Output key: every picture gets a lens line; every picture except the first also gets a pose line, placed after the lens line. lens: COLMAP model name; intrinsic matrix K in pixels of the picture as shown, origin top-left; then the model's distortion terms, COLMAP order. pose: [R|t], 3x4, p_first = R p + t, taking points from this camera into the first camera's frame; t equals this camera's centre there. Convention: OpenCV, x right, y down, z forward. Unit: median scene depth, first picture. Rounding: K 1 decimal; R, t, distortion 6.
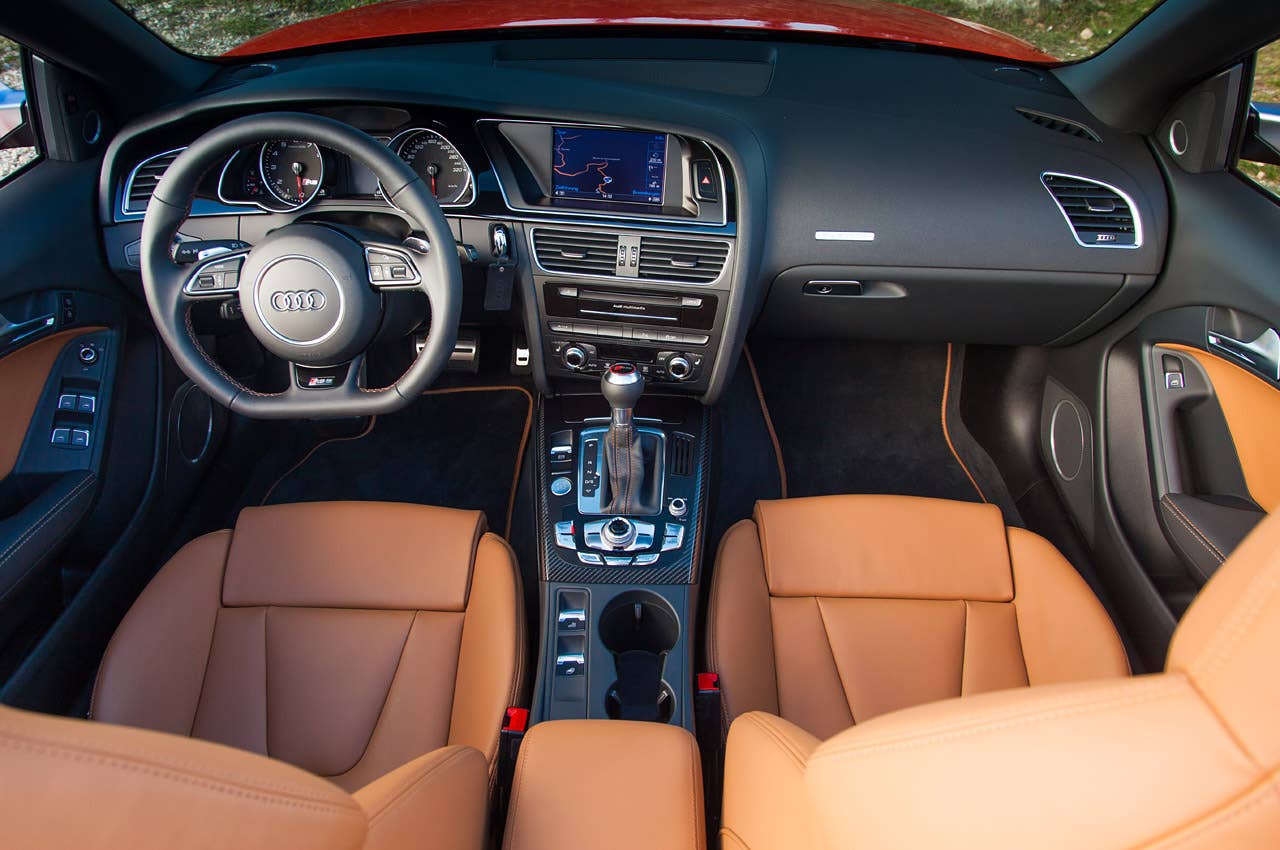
lens RADIAL K [[886.7, 0, 624.9], [0, 886.7, 440.7], [0, 0, 1]] dist [-0.003051, -0.001077]
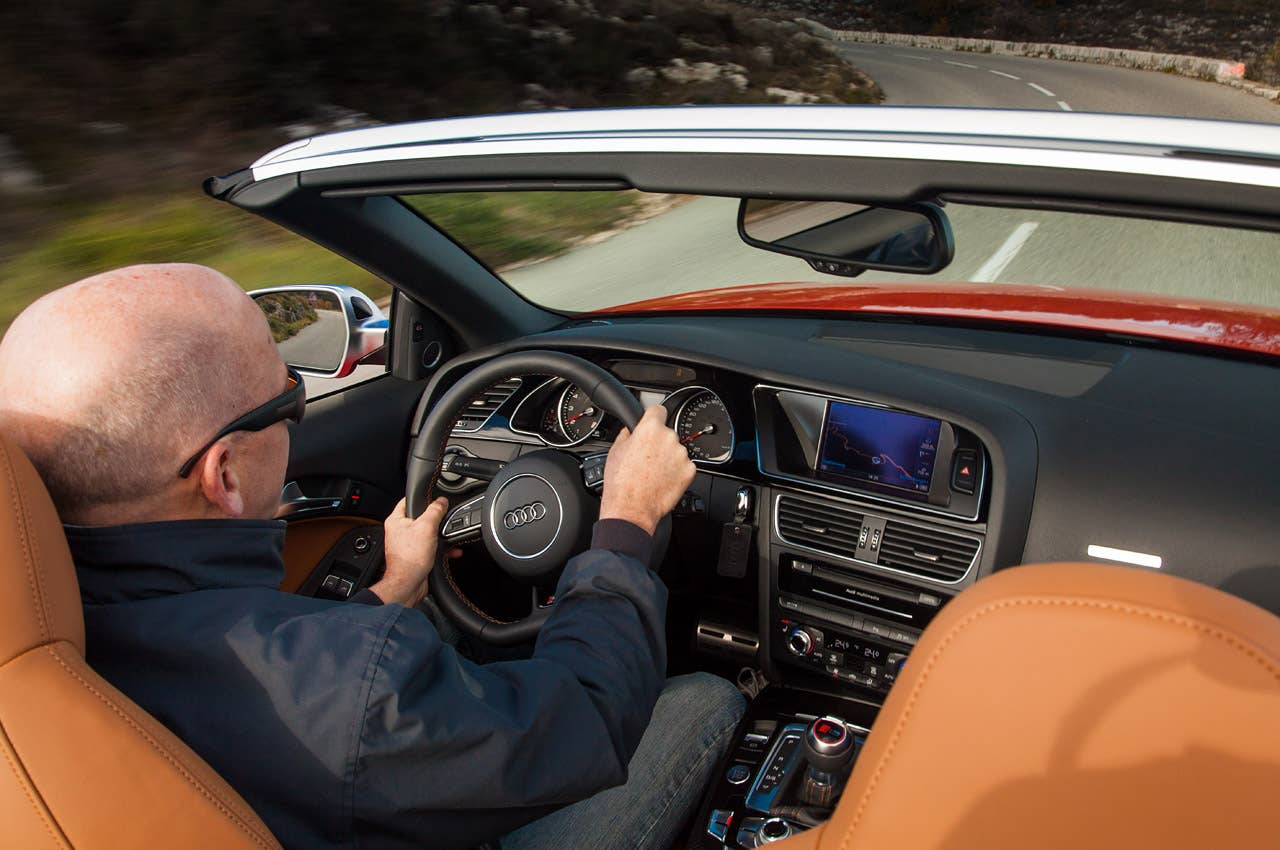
lens RADIAL K [[1339.8, 0, 640.0], [0, 1339.8, 425.0], [0, 0, 1]] dist [0.028624, -0.000350]
pose [[0.881656, 0.116286, -0.457340, 0.412376], [-0.268454, 0.920650, -0.283435, 0.137550], [0.388091, 0.372667, 0.842915, -0.293491]]
